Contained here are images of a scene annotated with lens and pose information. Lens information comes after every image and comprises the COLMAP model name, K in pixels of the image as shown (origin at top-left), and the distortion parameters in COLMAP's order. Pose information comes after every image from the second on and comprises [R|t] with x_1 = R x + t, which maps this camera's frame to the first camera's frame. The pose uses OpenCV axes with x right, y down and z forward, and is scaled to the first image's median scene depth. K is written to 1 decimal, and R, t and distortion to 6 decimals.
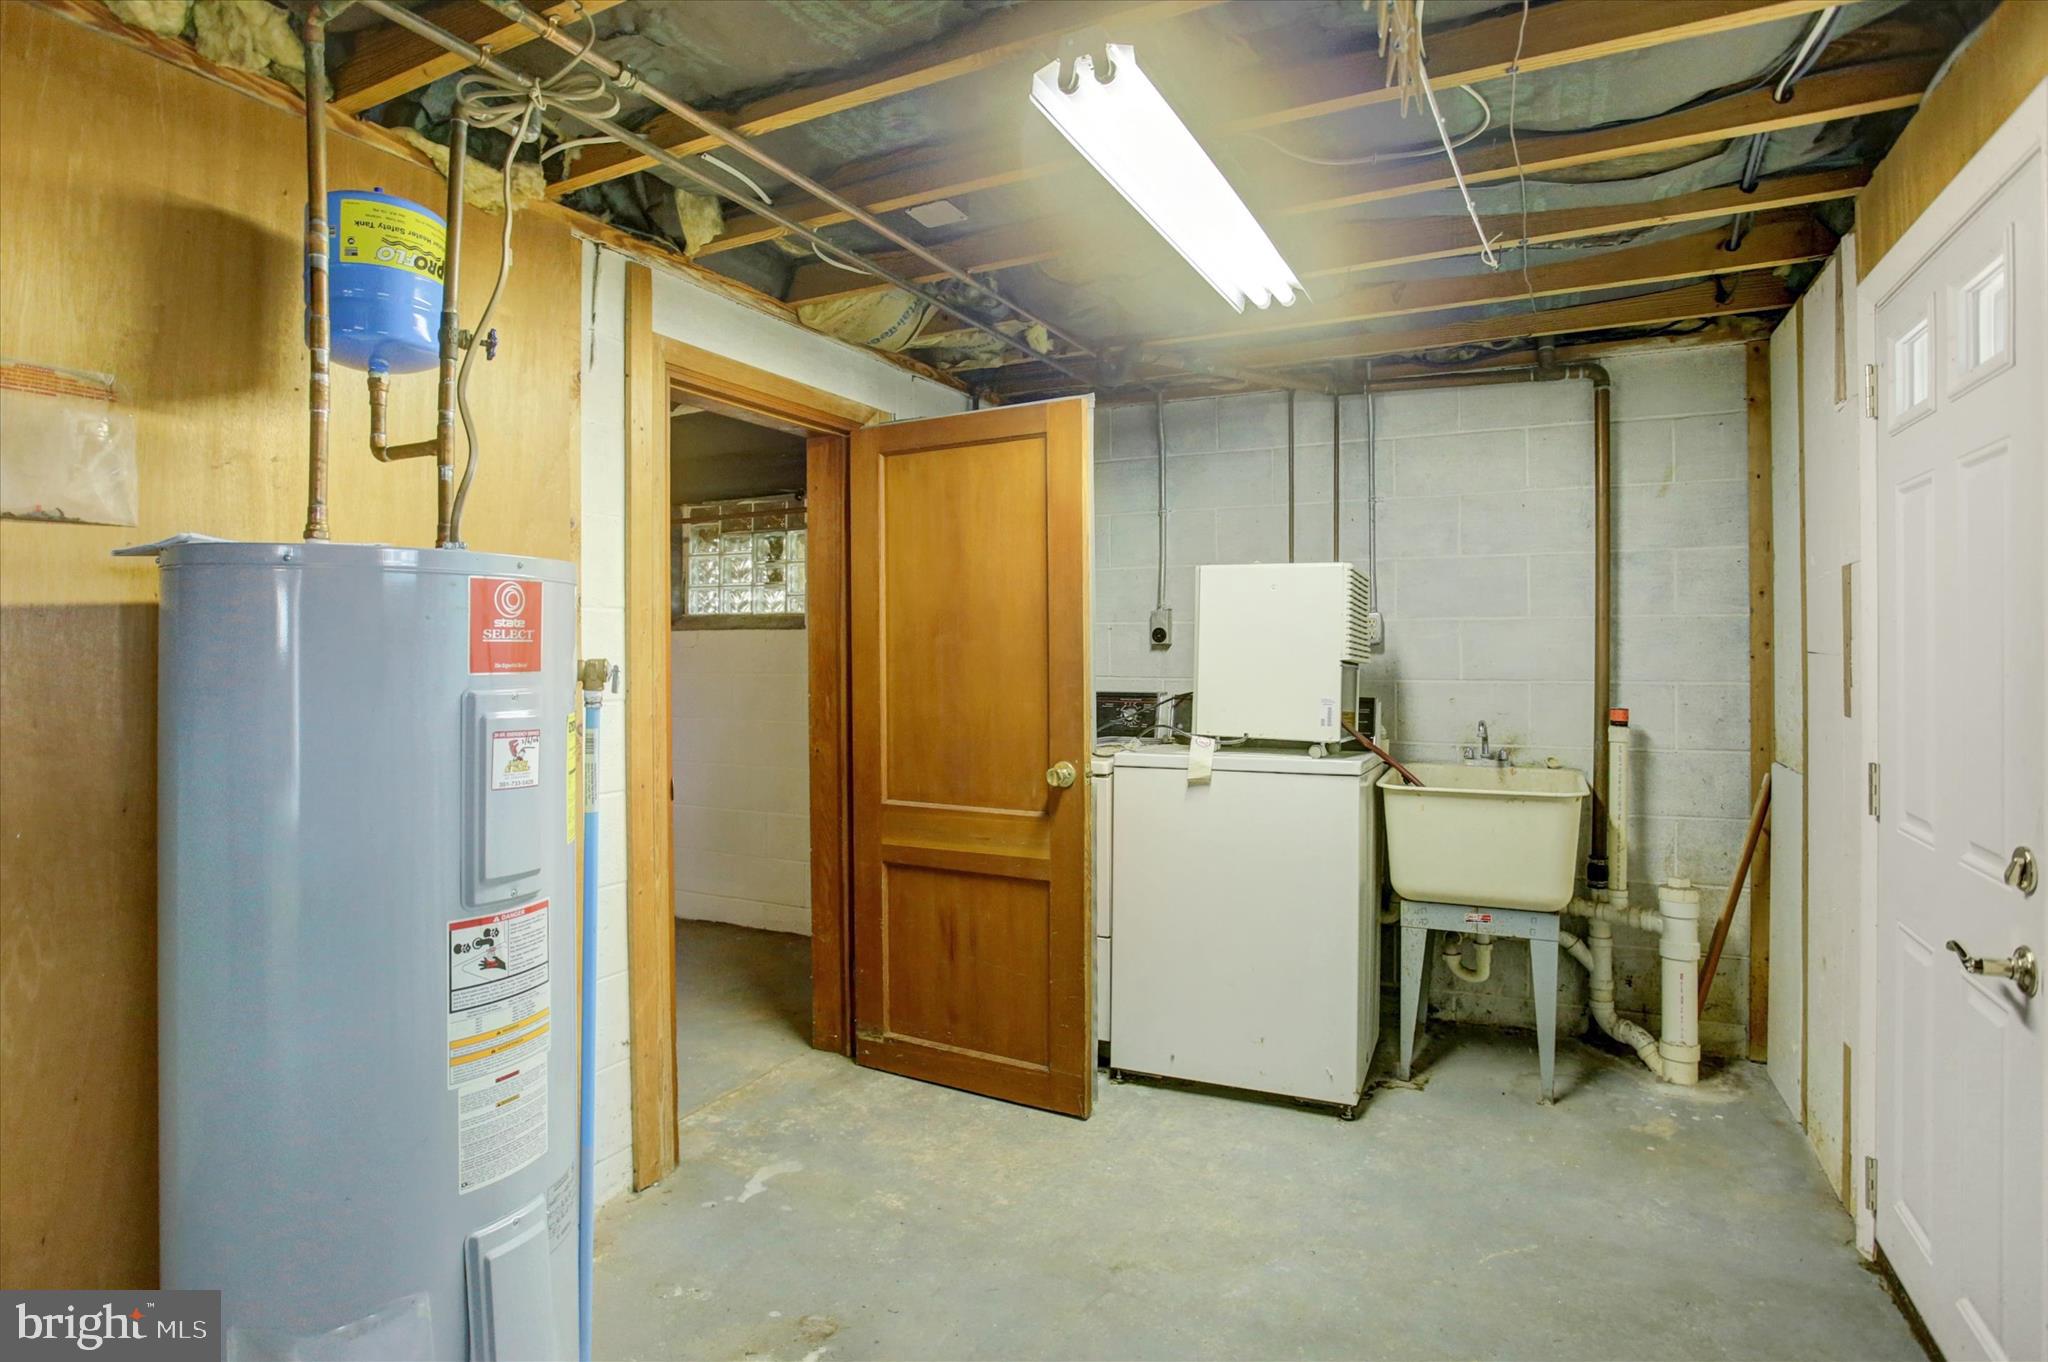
lens RADIAL K [[1031.2, 0, 1031.5], [0, 1031.2, 660.1], [0, 0, 1]] dist [-0.028825, 0.002519]
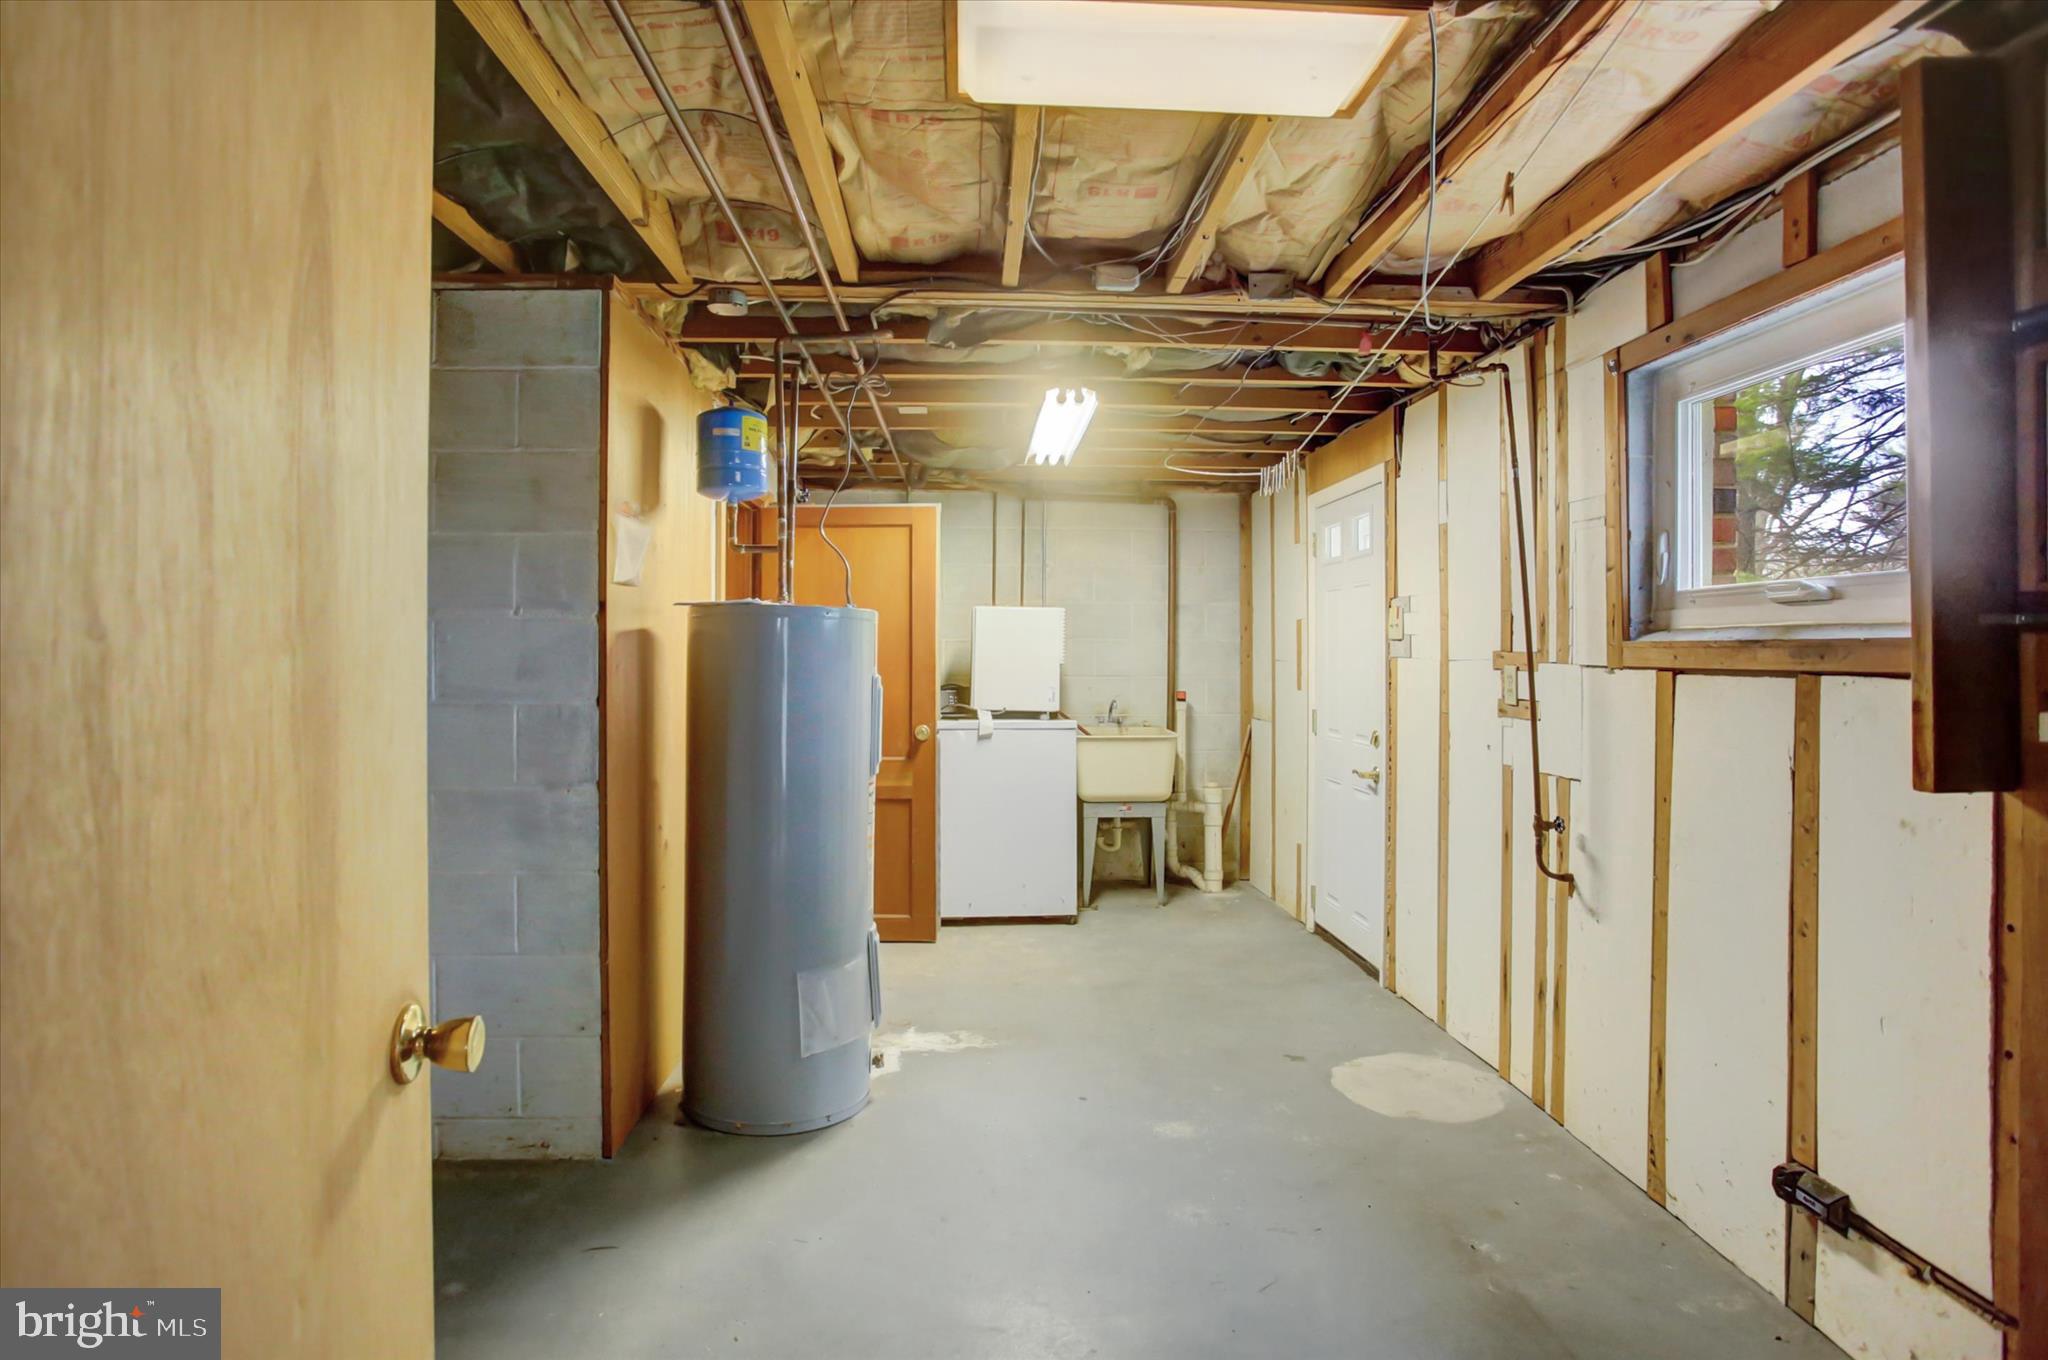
lens RADIAL K [[1031.2, 0, 1017.6], [0, 1031.2, 670.9], [0, 0, 1]] dist [-0.028825, 0.002519]
pose [[0.873274, -0.000018, 0.487230, -0.591362], [0.000593, 0.999999, -0.001026, 0.013446], [-0.487230, 0.001185, 0.873273, -0.468134]]
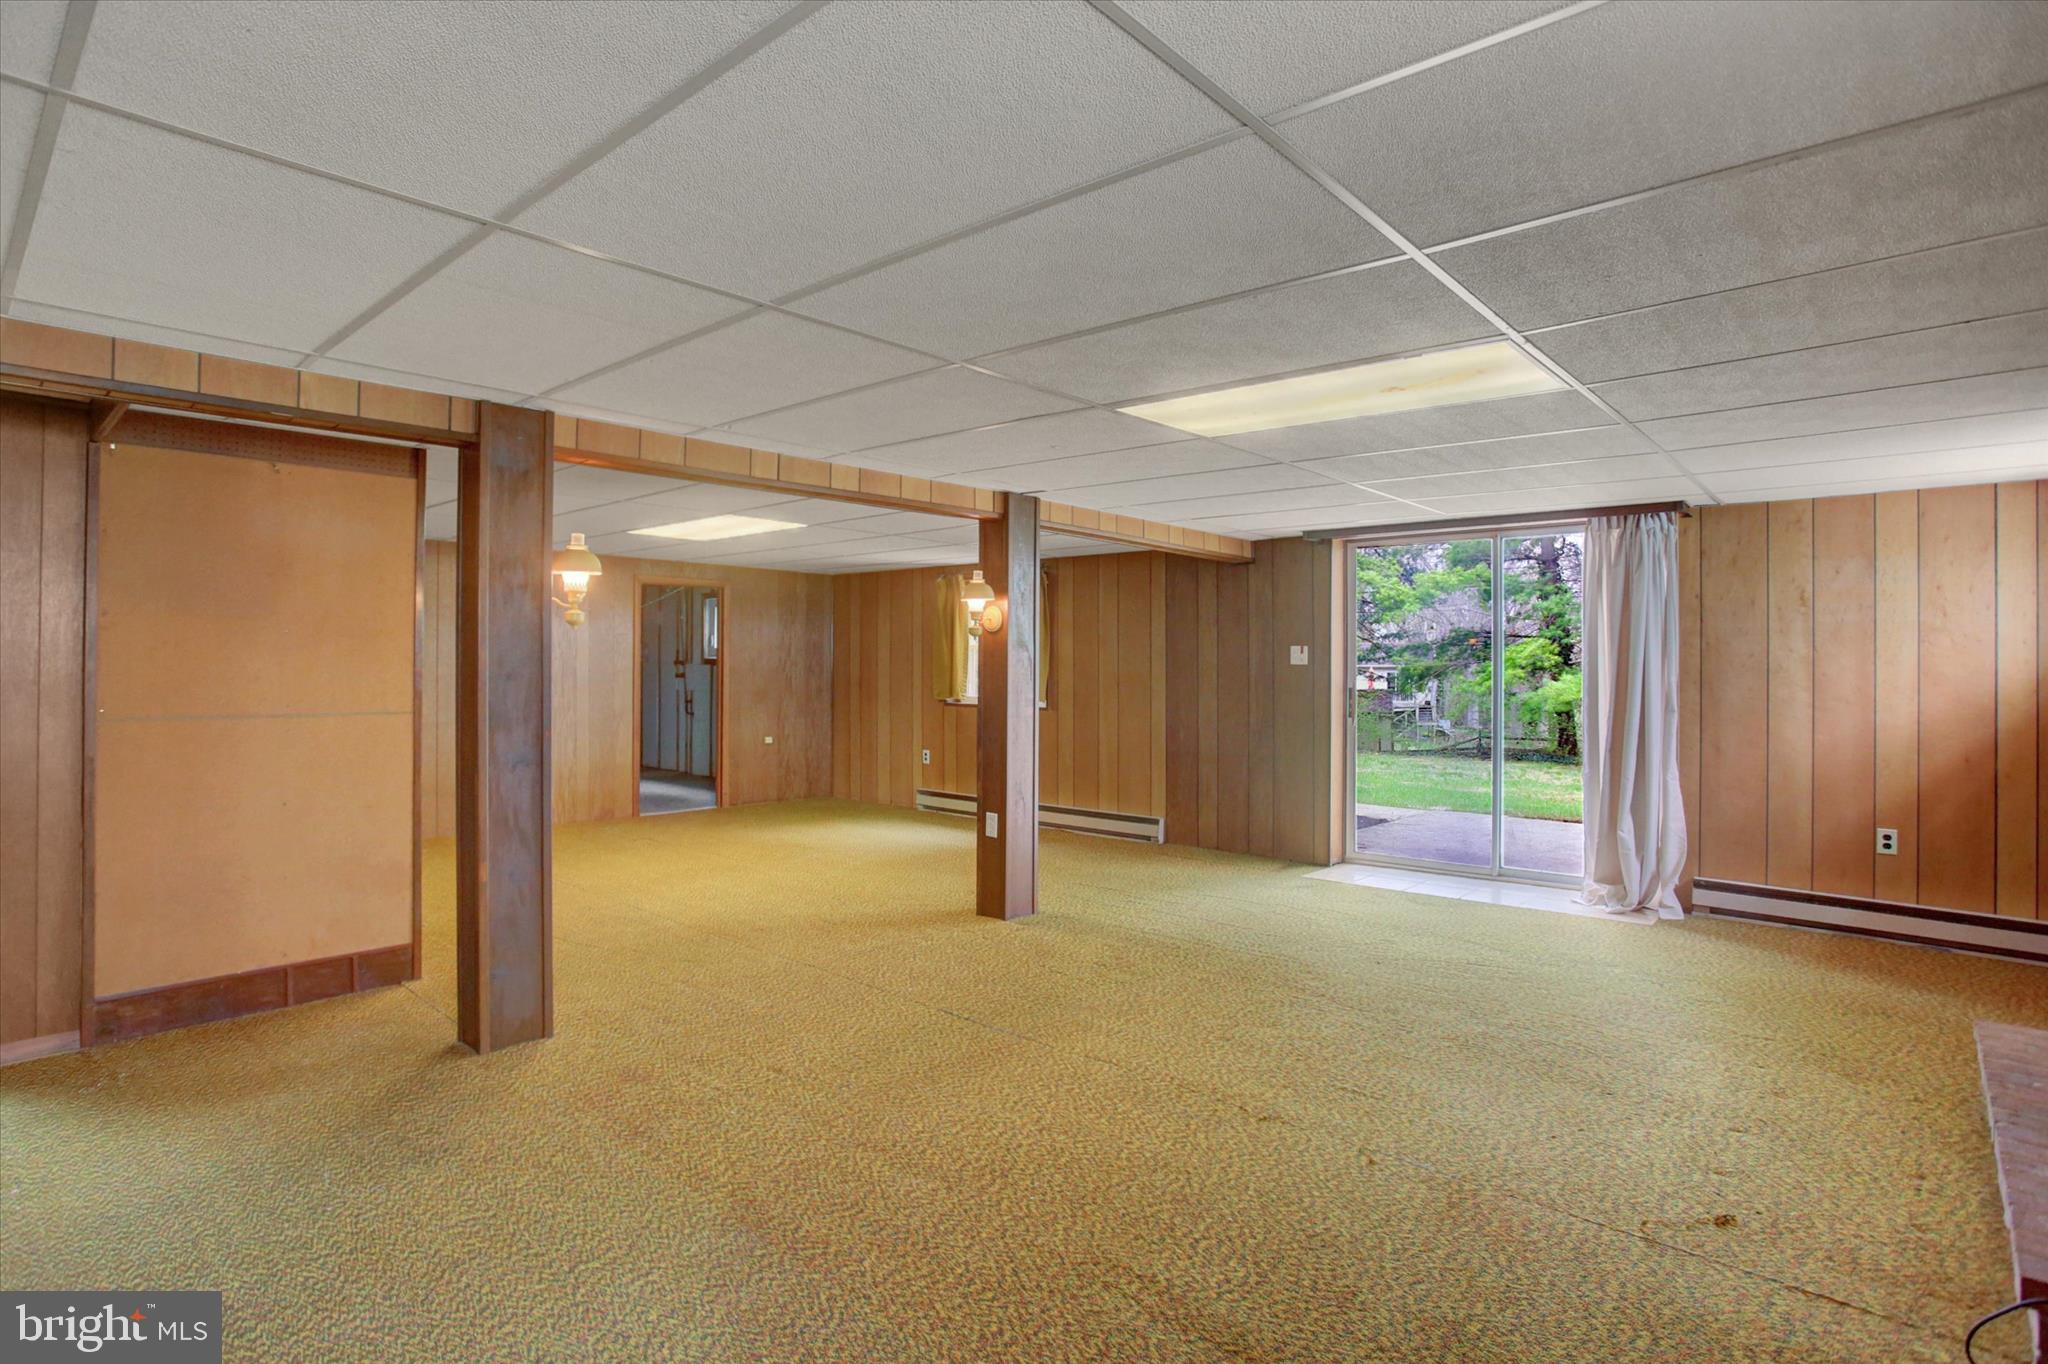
lens RADIAL K [[1031.2, 0, 1021.5], [0, 1031.2, 673.4], [0, 0, 1]] dist [-0.028825, 0.002519]
pose [[0.258203, -0.000226, 0.966091, -3.310543], [0.001738, 0.999998, -0.000230, 0.049267], [-0.966089, 0.001738, 0.258203, -2.217422]]
